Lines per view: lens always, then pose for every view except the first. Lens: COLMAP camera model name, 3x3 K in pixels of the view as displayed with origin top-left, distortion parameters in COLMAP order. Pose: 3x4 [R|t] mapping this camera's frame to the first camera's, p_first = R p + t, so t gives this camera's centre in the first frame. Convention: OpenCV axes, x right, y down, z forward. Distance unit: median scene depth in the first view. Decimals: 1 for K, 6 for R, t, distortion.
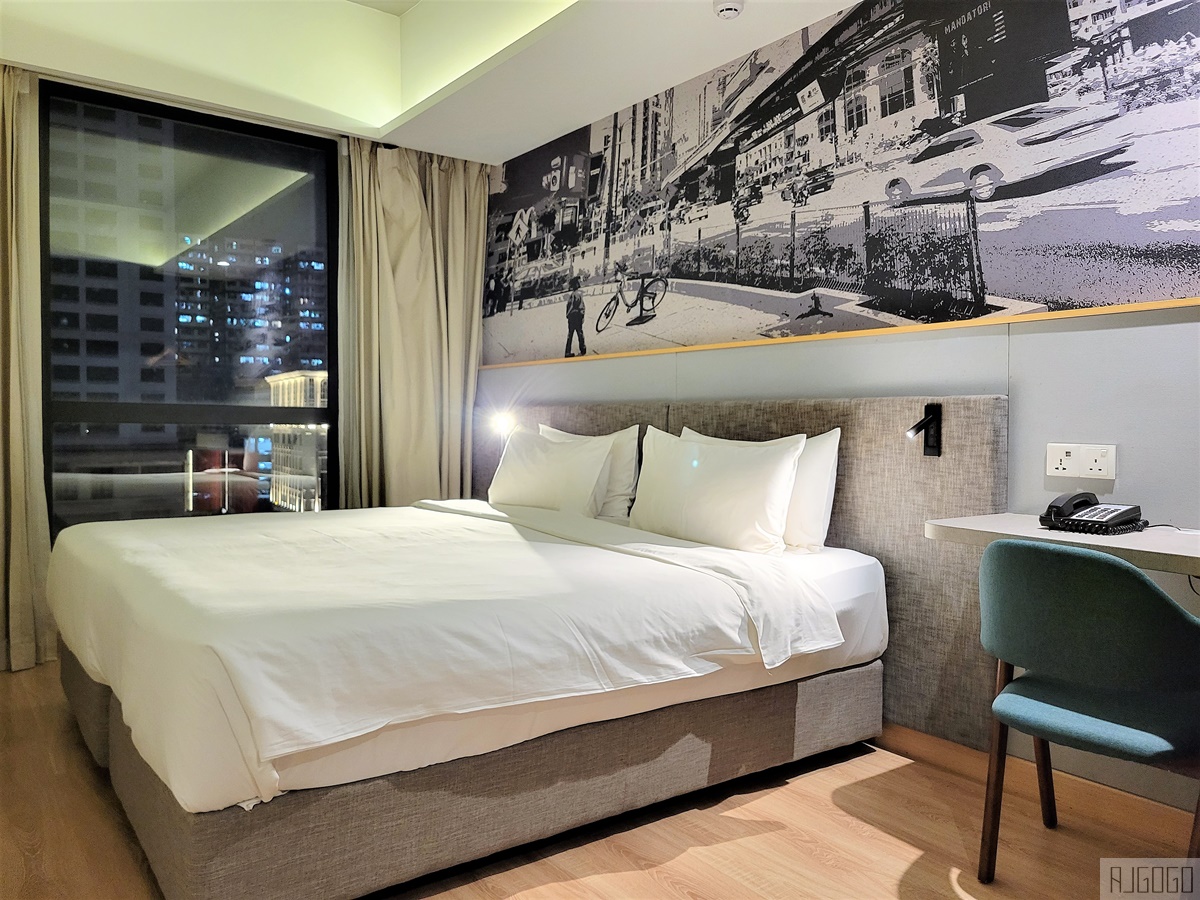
lens RADIAL K [[910.7, 0, 600.0], [0, 910.7, 450.0], [0, 0, 1]] dist [0.049779, -0.035040]
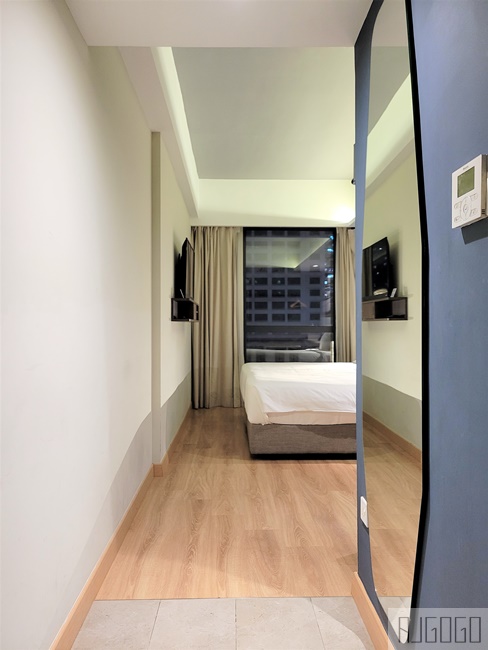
lens RADIAL K [[493.3, 0, 244.0], [0, 493.3, 325.0], [0, 0, 1]] dist [0.049779, -0.035040]
pose [[0.824449, -0.013402, -0.565777, 0.444727], [-0.003916, 0.999561, -0.029384, -0.006214], [0.565922, 0.026441, 0.824034, -0.502915]]
